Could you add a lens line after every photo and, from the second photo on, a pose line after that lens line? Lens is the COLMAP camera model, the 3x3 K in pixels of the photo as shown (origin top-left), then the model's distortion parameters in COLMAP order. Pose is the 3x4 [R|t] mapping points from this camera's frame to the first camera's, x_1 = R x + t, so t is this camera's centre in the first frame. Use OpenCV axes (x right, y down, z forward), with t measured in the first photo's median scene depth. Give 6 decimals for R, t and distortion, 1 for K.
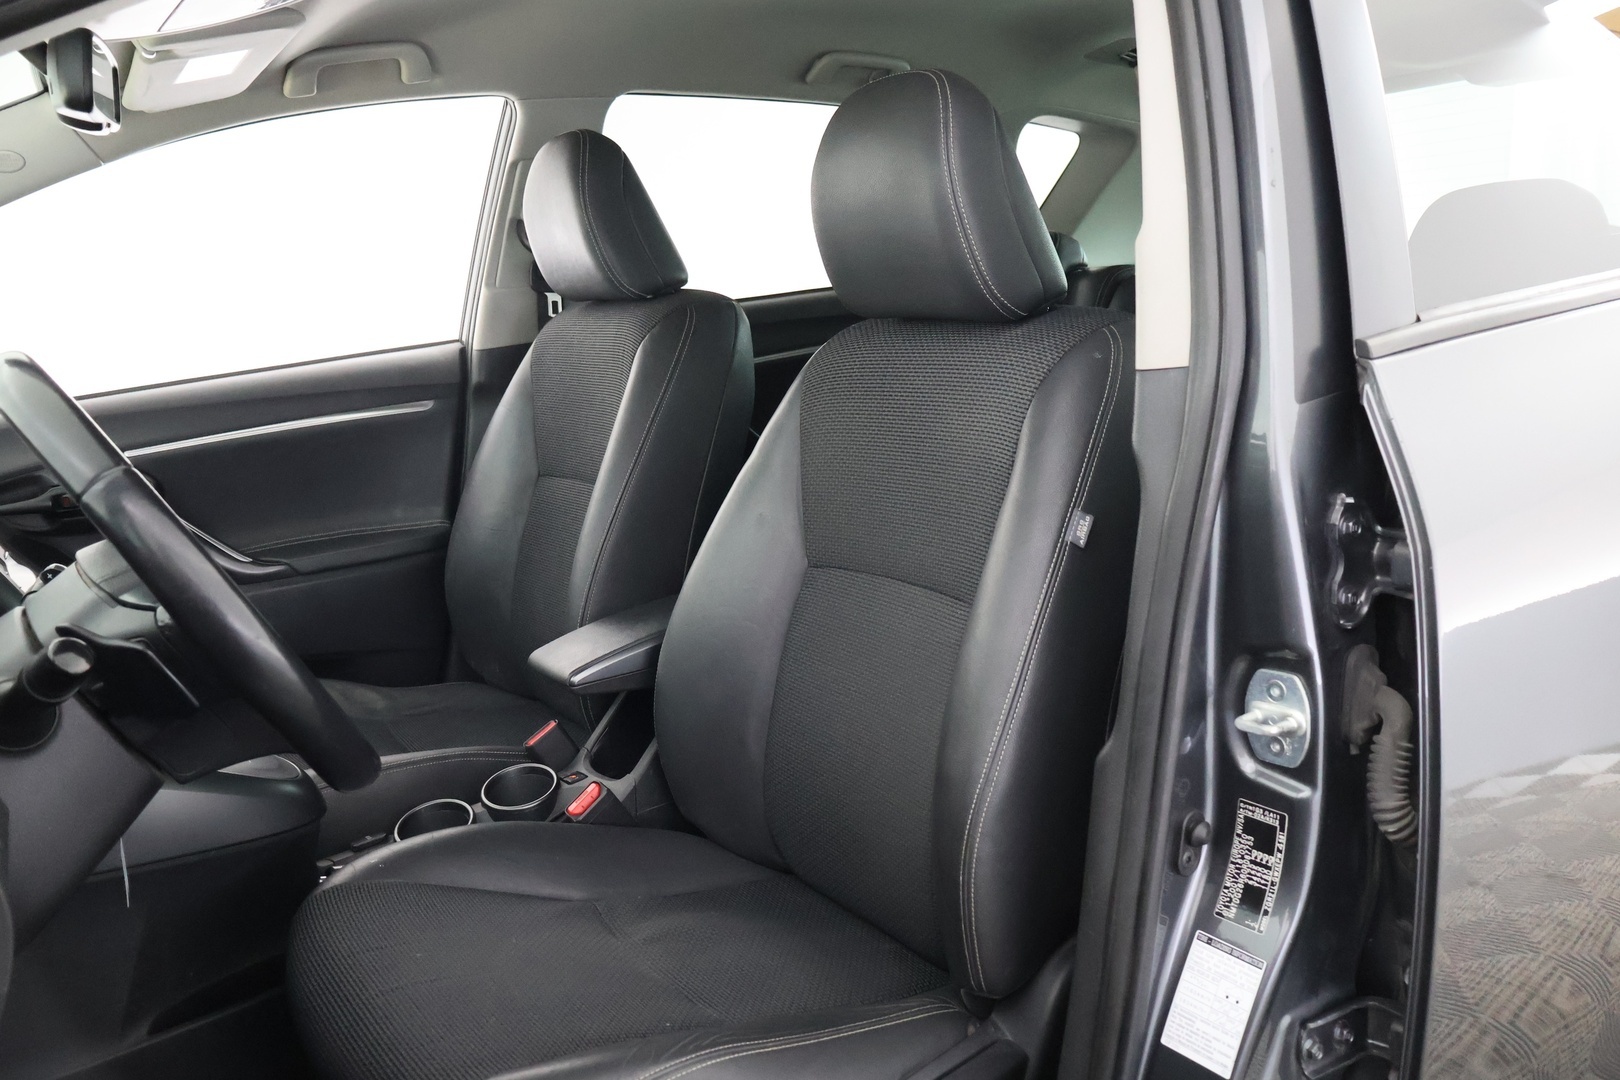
lens RADIAL K [[1376.6, 0, 811.0], [0, 1376.6, 538.0], [0, 0, 1]] dist [0.005458, 0.007907]
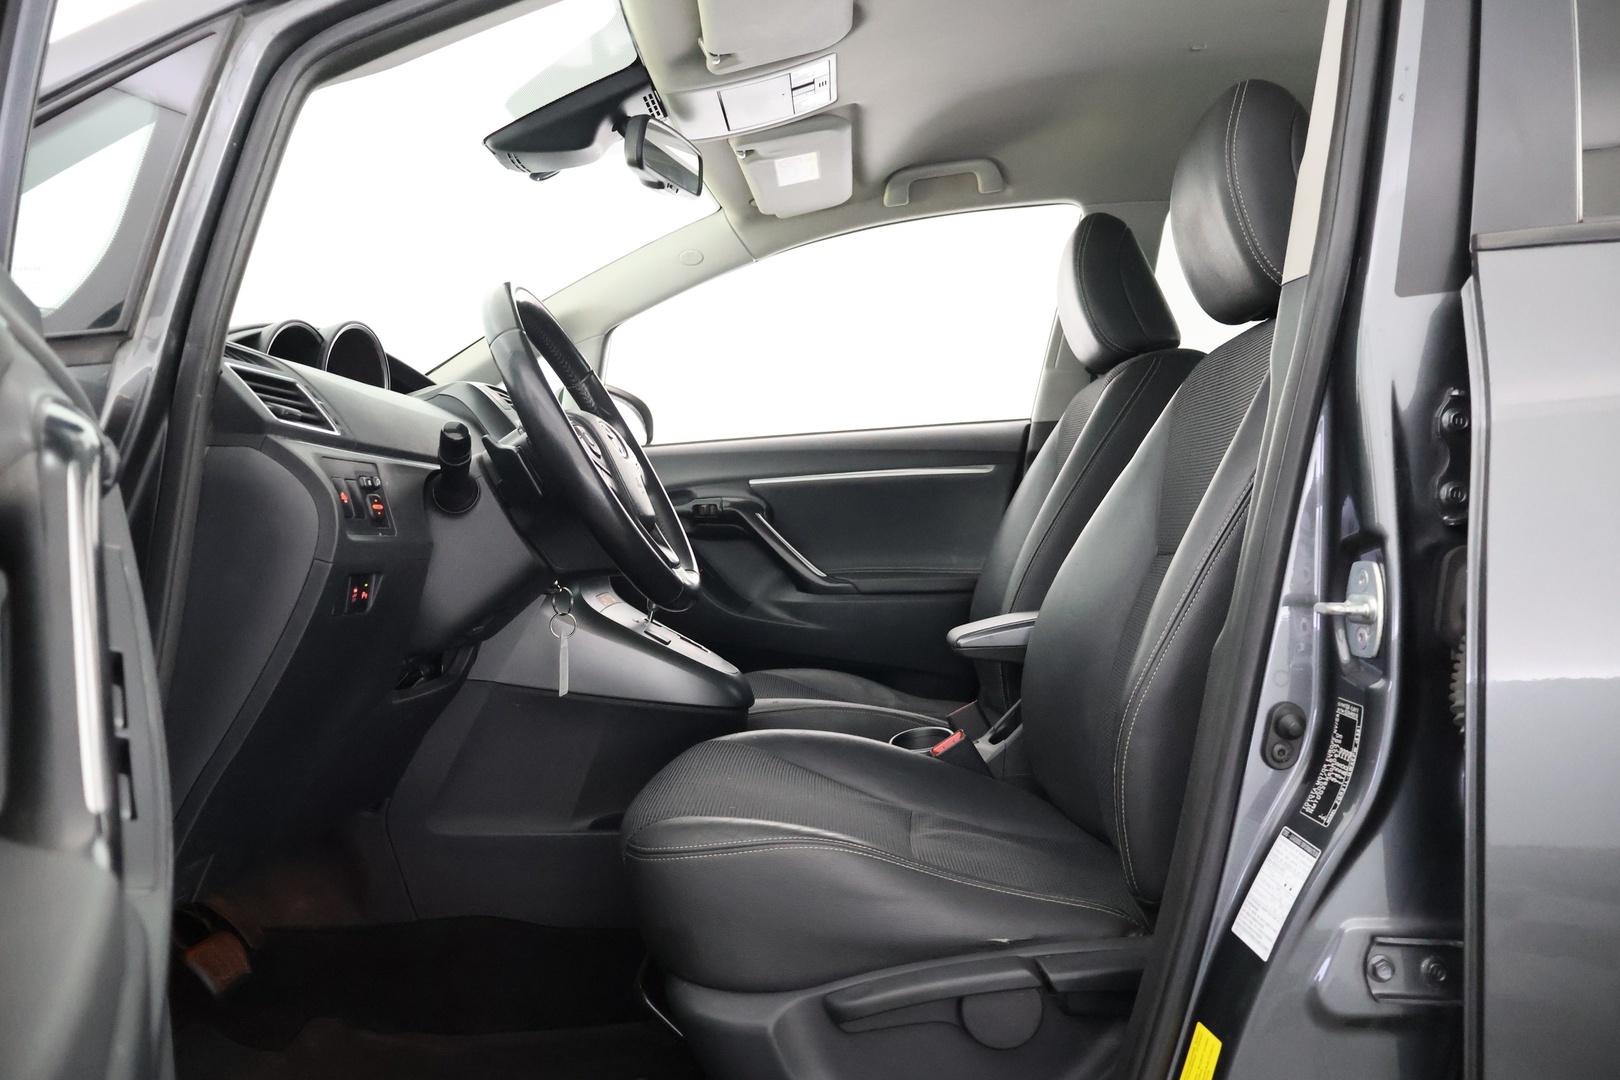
lens RADIAL K [[1376.6, 0, 807.4], [0, 1376.6, 542.9], [0, 0, 1]] dist [0.005458, 0.007907]
pose [[0.820179, 0.070856, -0.567702, 0.511344], [-0.161166, 0.980729, -0.110435, 0.231979], [0.548937, 0.182070, 0.815793, -0.038862]]
